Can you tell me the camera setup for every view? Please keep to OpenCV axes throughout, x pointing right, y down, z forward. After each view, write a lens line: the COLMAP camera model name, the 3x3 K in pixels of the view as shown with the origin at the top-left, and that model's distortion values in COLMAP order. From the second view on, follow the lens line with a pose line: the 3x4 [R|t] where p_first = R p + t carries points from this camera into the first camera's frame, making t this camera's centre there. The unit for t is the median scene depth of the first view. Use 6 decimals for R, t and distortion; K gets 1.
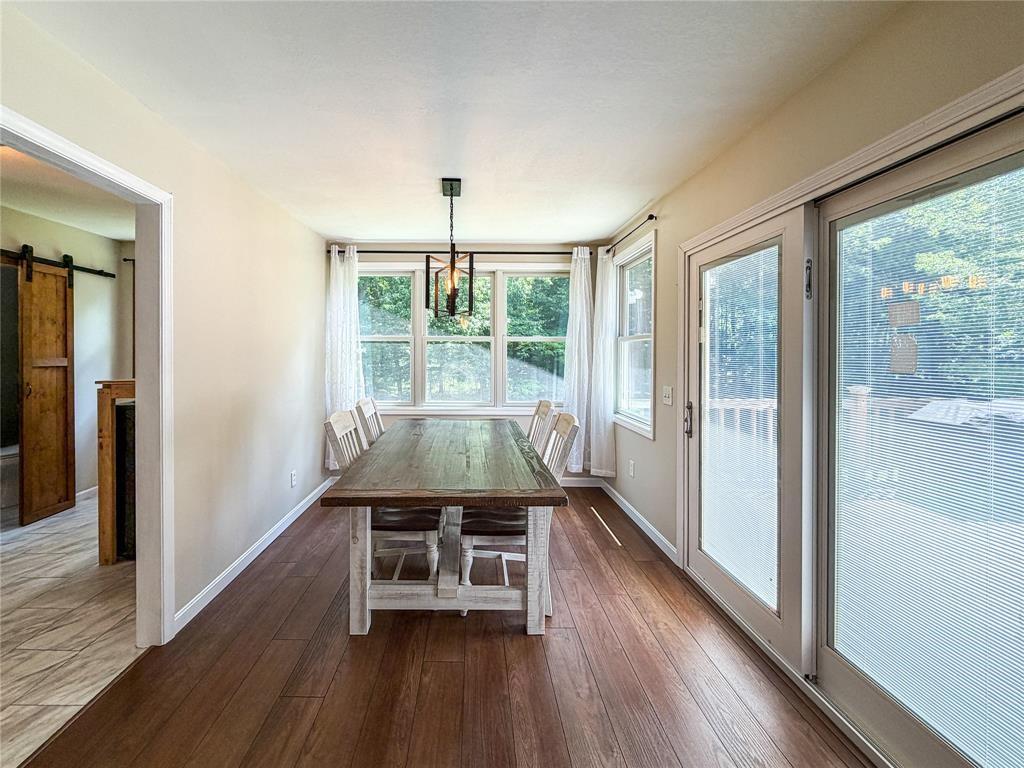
lens RADIAL K [[413.2, 0, 467.5], [0, 413.2, 358.7], [0, 0, 1]] dist [-0.000054, -0.000338]
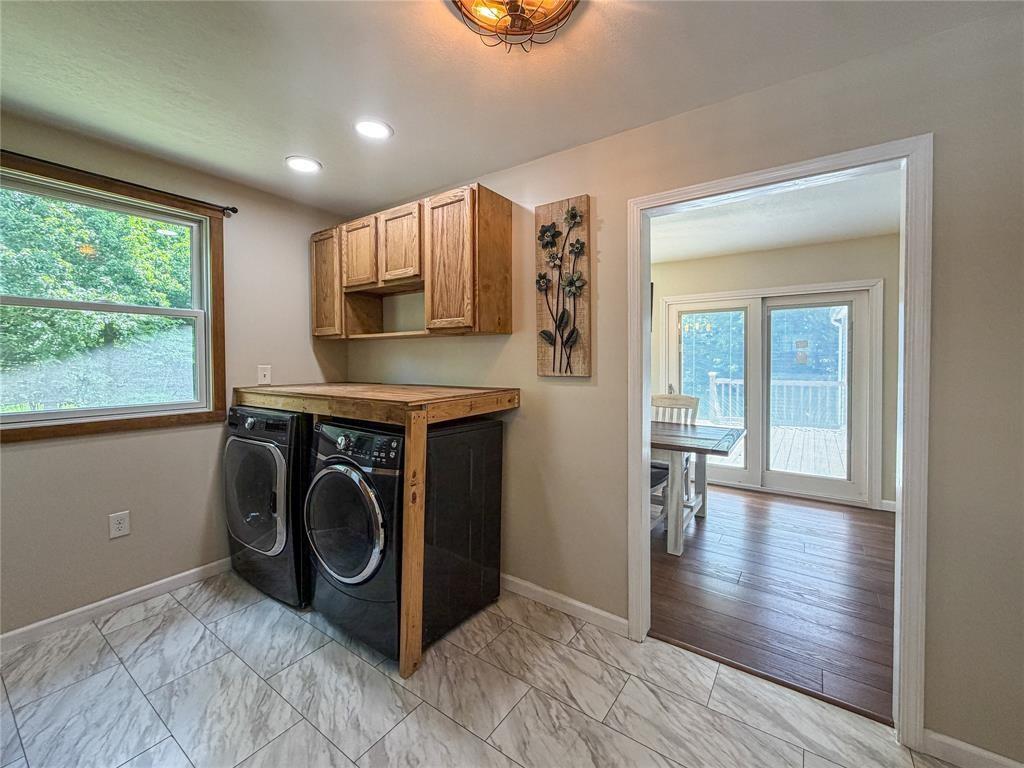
lens RADIAL K [[413.2, 0, 502.6], [0, 413.2, 364.5], [0, 0, 1]] dist [-0.000054, -0.000338]
pose [[0.592632, -0.014161, 0.805349, -1.036002], [0.007485, 0.999899, 0.012074, -0.006891], [-0.805438, -0.001127, 0.592679, 0.378031]]
